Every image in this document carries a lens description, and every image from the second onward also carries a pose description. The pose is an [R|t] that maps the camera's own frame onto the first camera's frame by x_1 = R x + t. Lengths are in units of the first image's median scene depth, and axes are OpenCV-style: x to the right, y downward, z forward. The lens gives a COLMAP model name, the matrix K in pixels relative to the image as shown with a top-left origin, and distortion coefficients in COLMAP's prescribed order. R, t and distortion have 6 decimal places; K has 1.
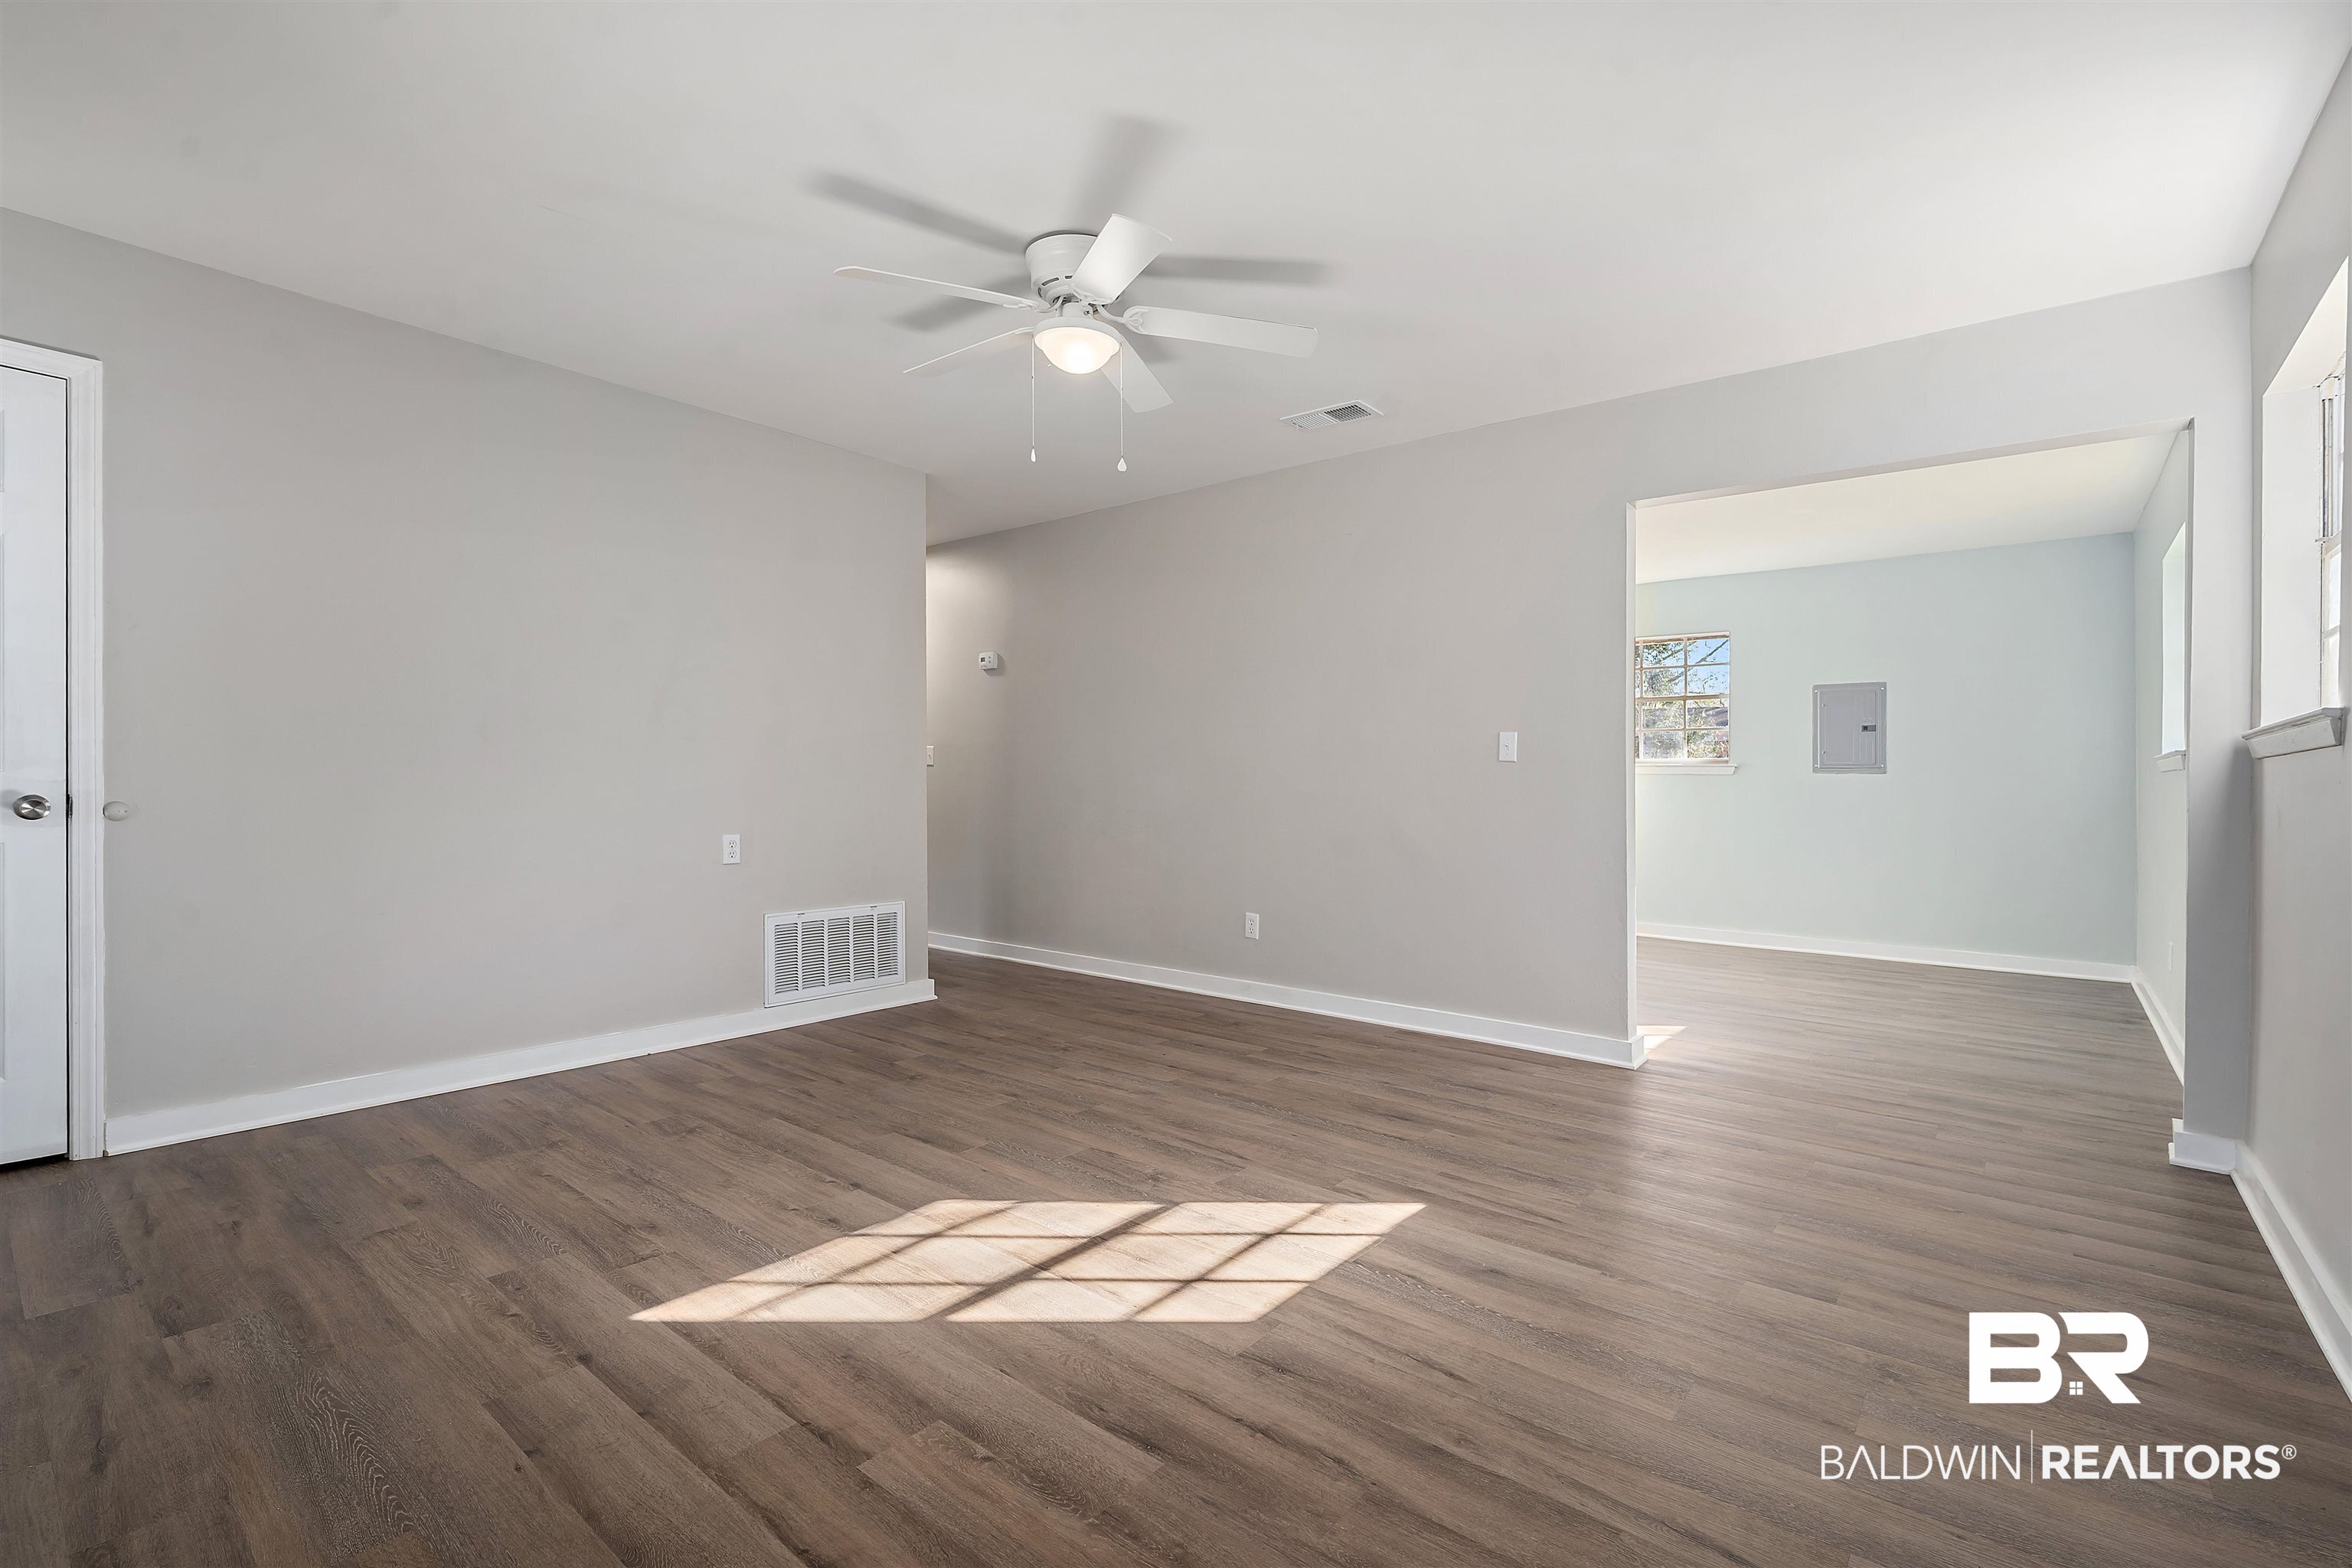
lens RADIAL K [[1040.2, 0, 1190.5], [0, 1040.2, 783.2], [0, 0, 1]] dist [-0.016318, -0.000626]
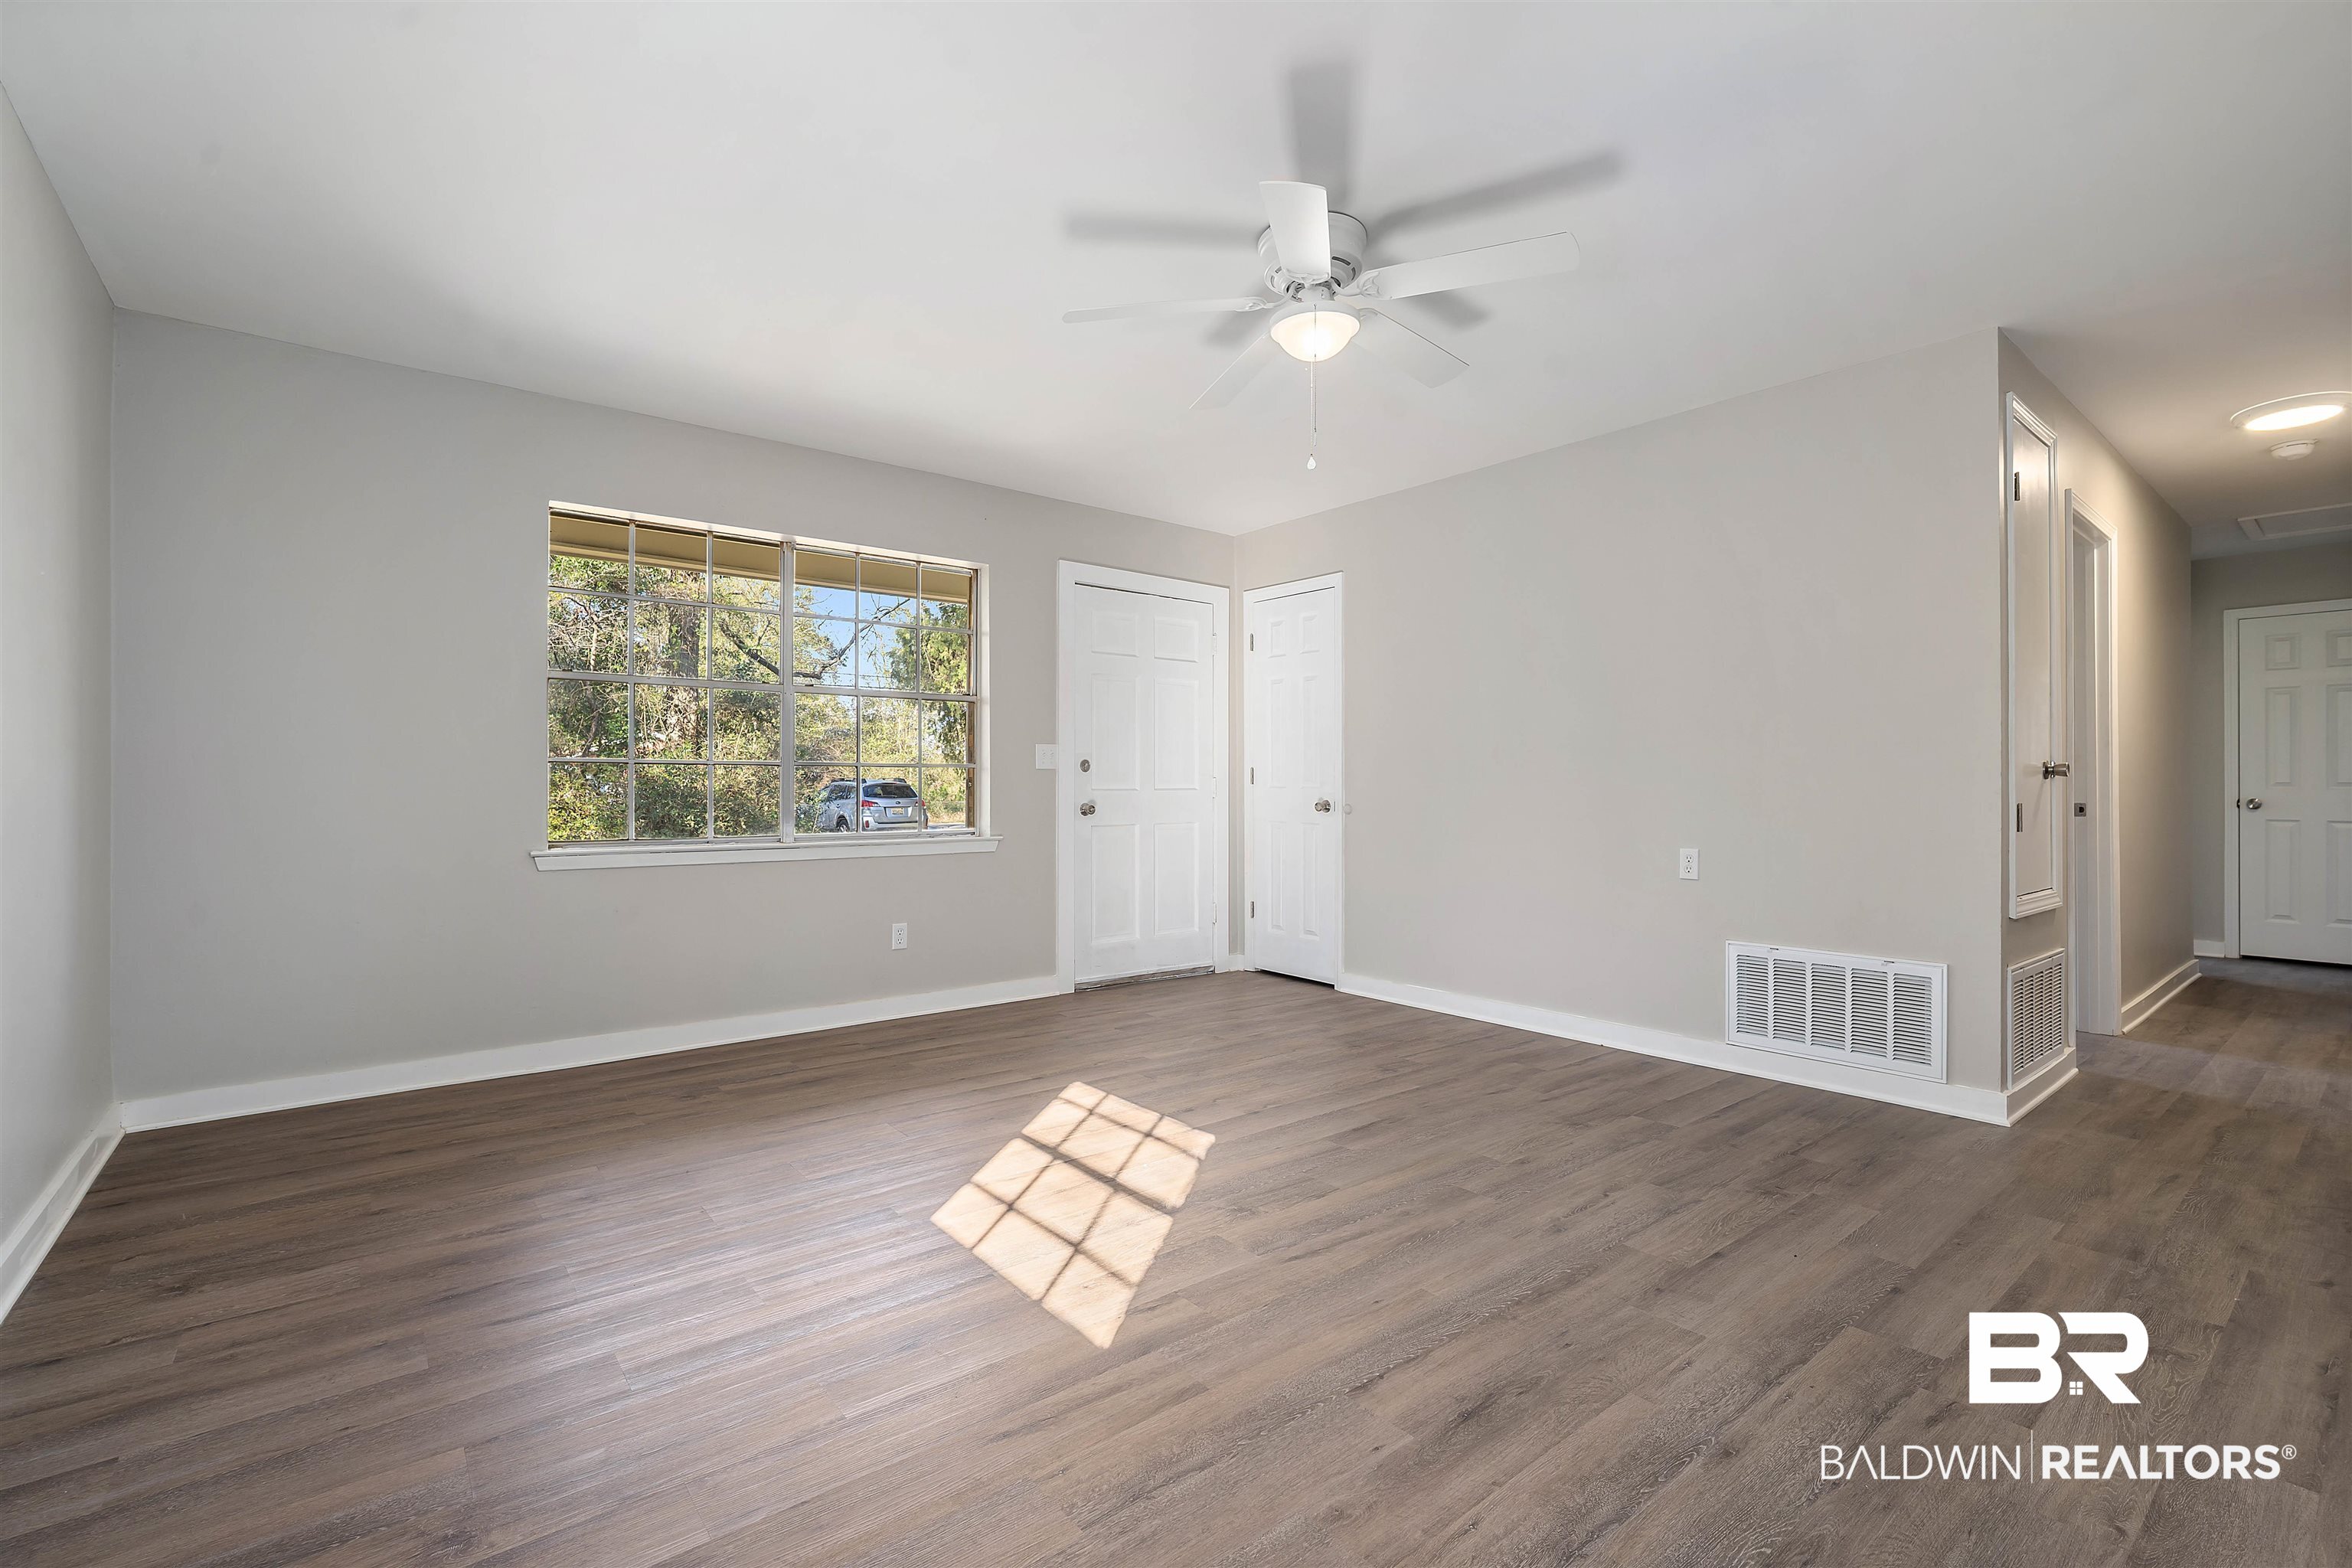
lens RADIAL K [[1040.2, 0, 1190.5], [0, 1040.2, 783.2], [0, 0, 1]] dist [-0.016318, -0.000626]
pose [[-0.202089, -0.014390, -0.979261, 0.829316], [-0.006949, 0.999888, -0.013259, 0.007588], [0.979343, 0.004126, -0.202166, 1.056310]]
